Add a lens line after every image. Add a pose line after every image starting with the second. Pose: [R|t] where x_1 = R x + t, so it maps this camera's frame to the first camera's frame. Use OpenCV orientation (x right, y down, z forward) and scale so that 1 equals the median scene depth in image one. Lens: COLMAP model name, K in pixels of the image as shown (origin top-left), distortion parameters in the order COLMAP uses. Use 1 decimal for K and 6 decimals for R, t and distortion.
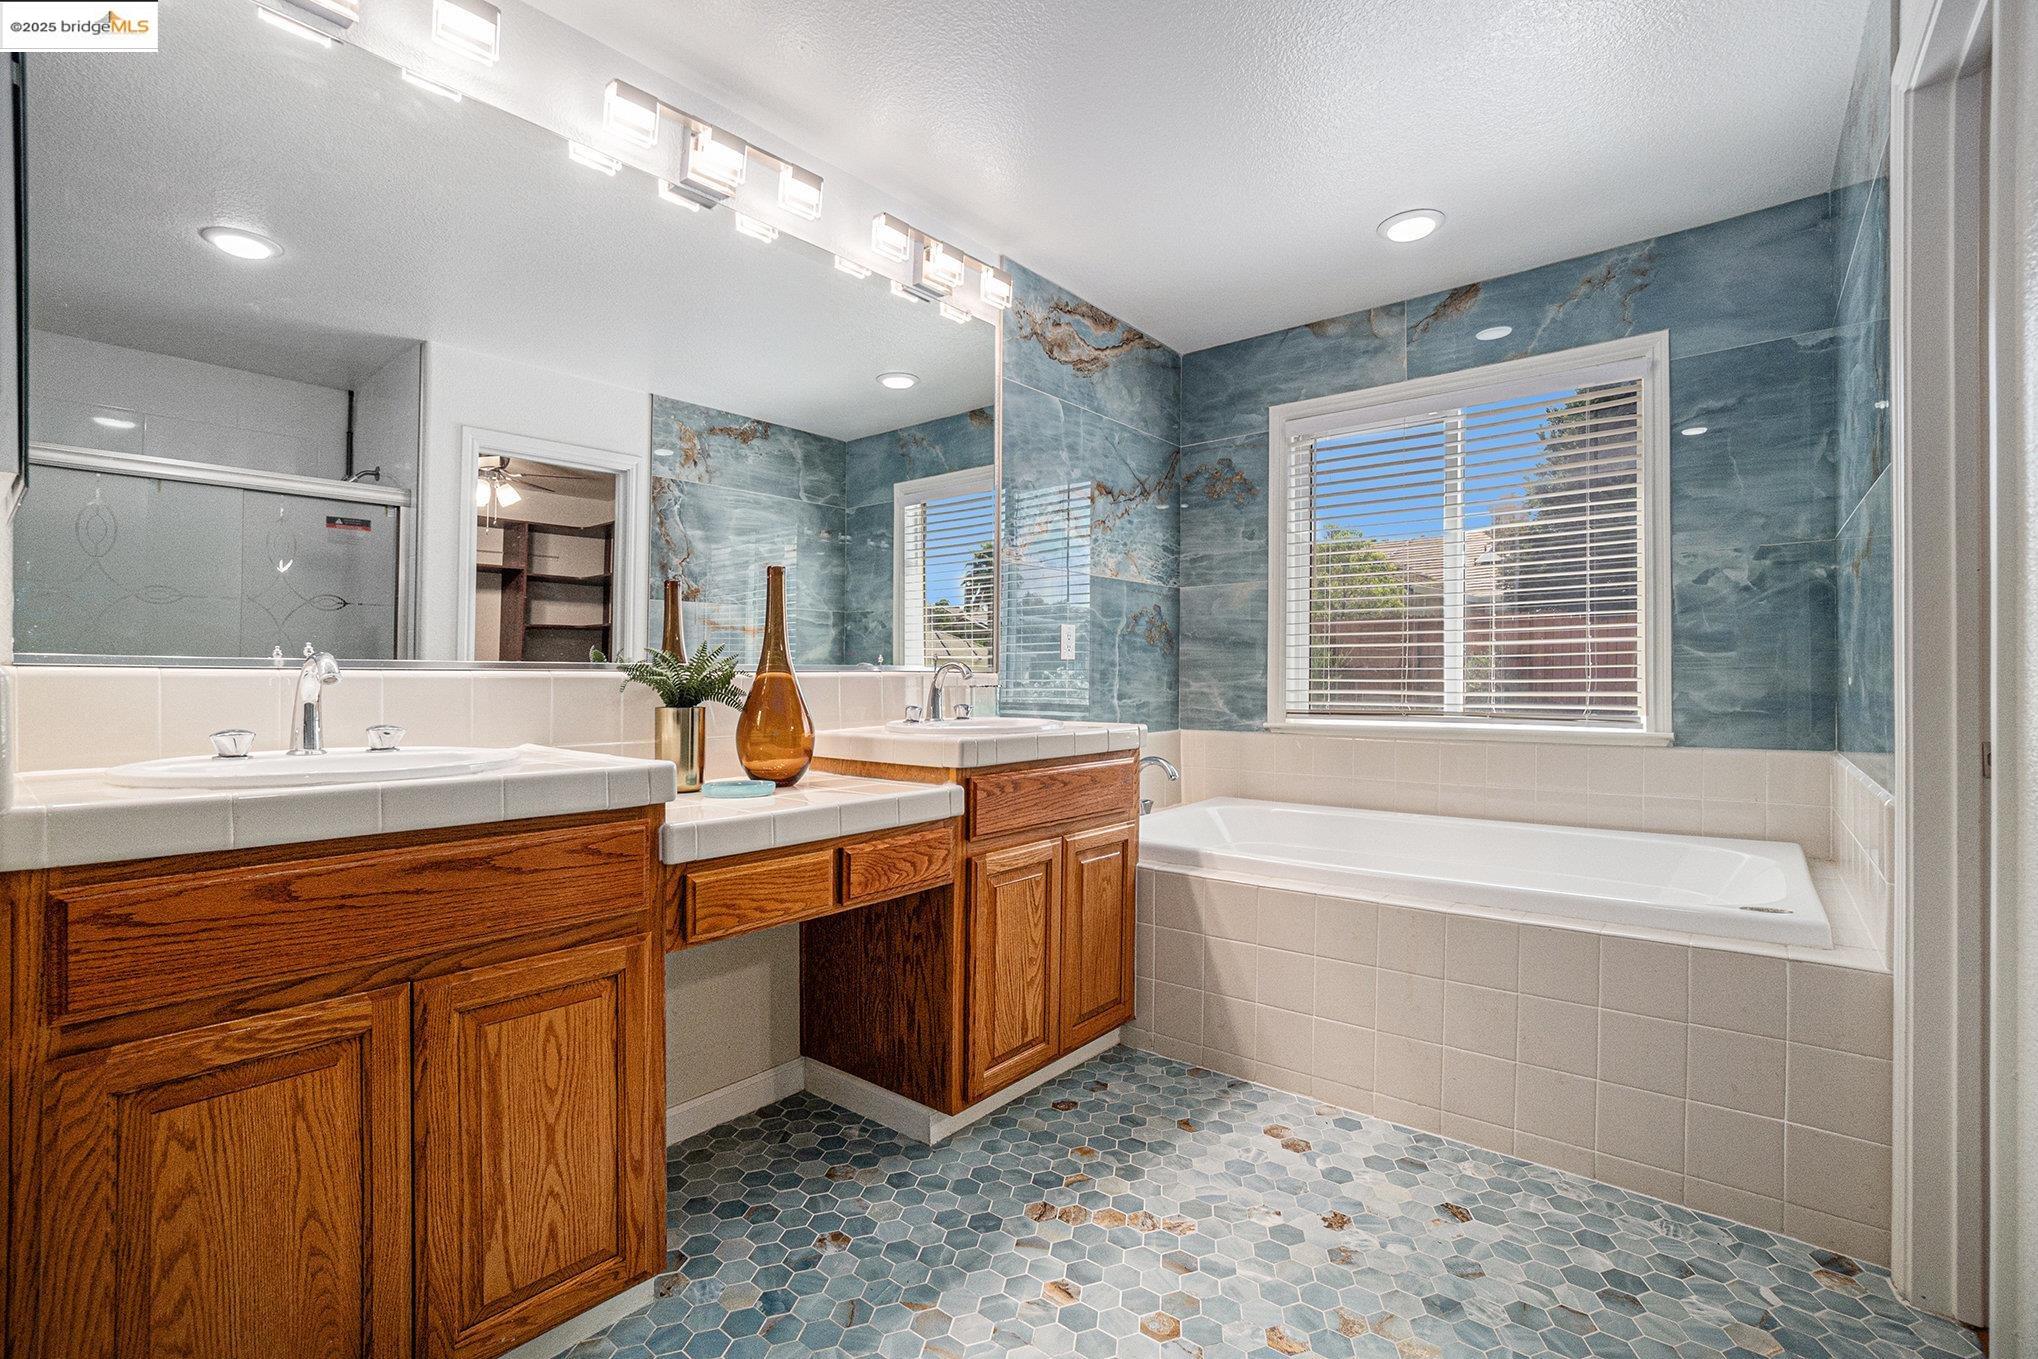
lens RADIAL K [[905.6, 0, 1030.0], [0, 905.6, 680.9], [0, 0, 1]] dist [-0.040371, 0.003228]
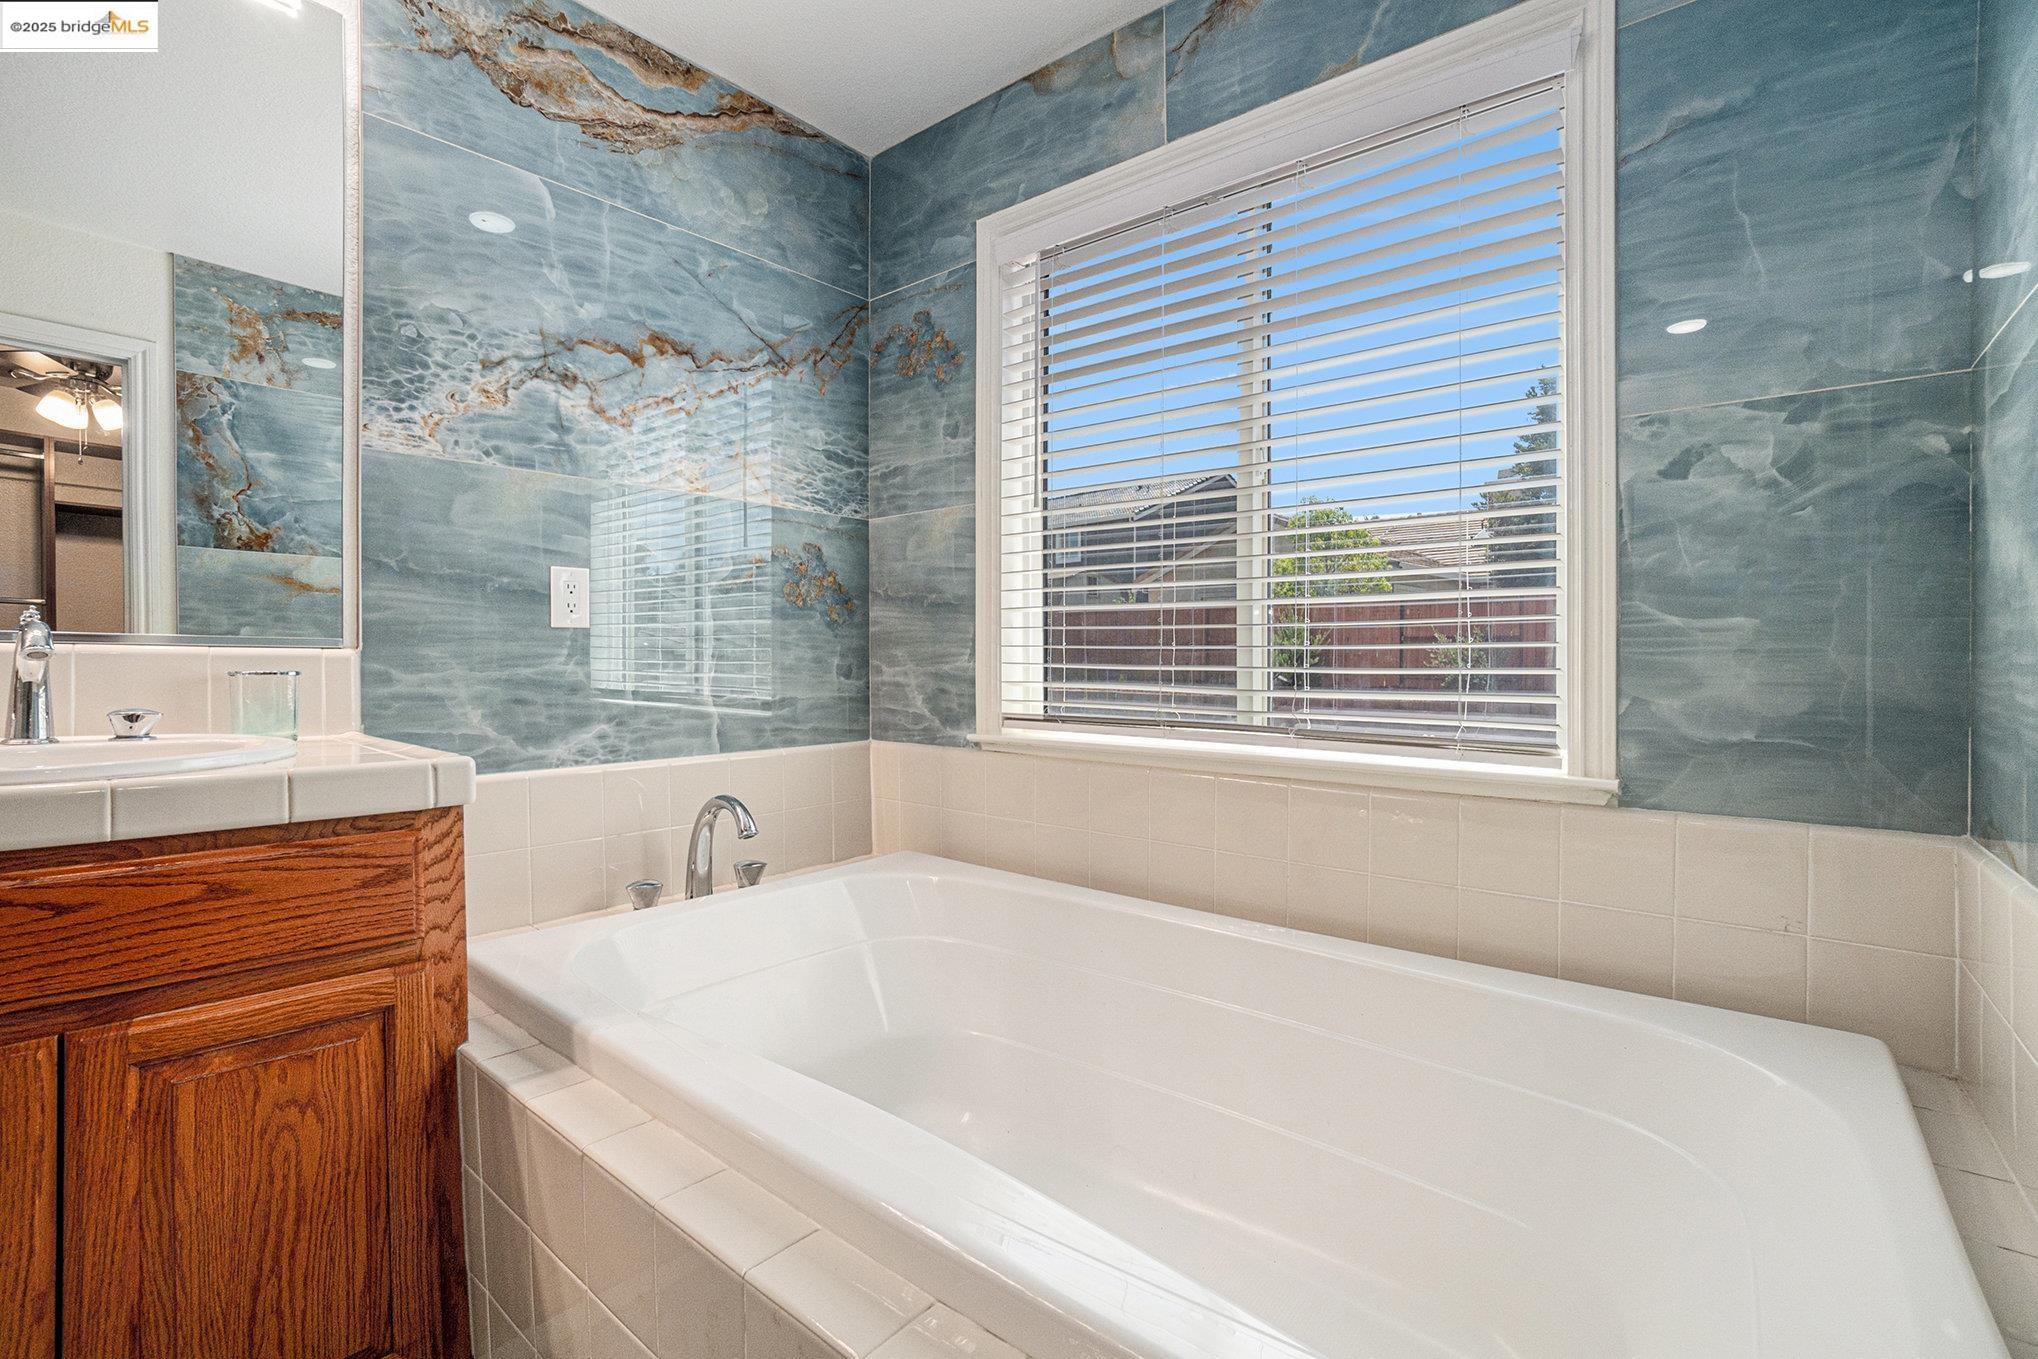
lens RADIAL K [[905.6, 0, 1025.7], [0, 905.6, 669.8], [0, 0, 1]] dist [-0.040371, 0.003228]
pose [[0.999667, 0.006494, -0.024972, 0.317931], [-0.006236, 0.999926, 0.010405, -0.004474], [0.025037, -0.010245, 0.999634, 0.387523]]
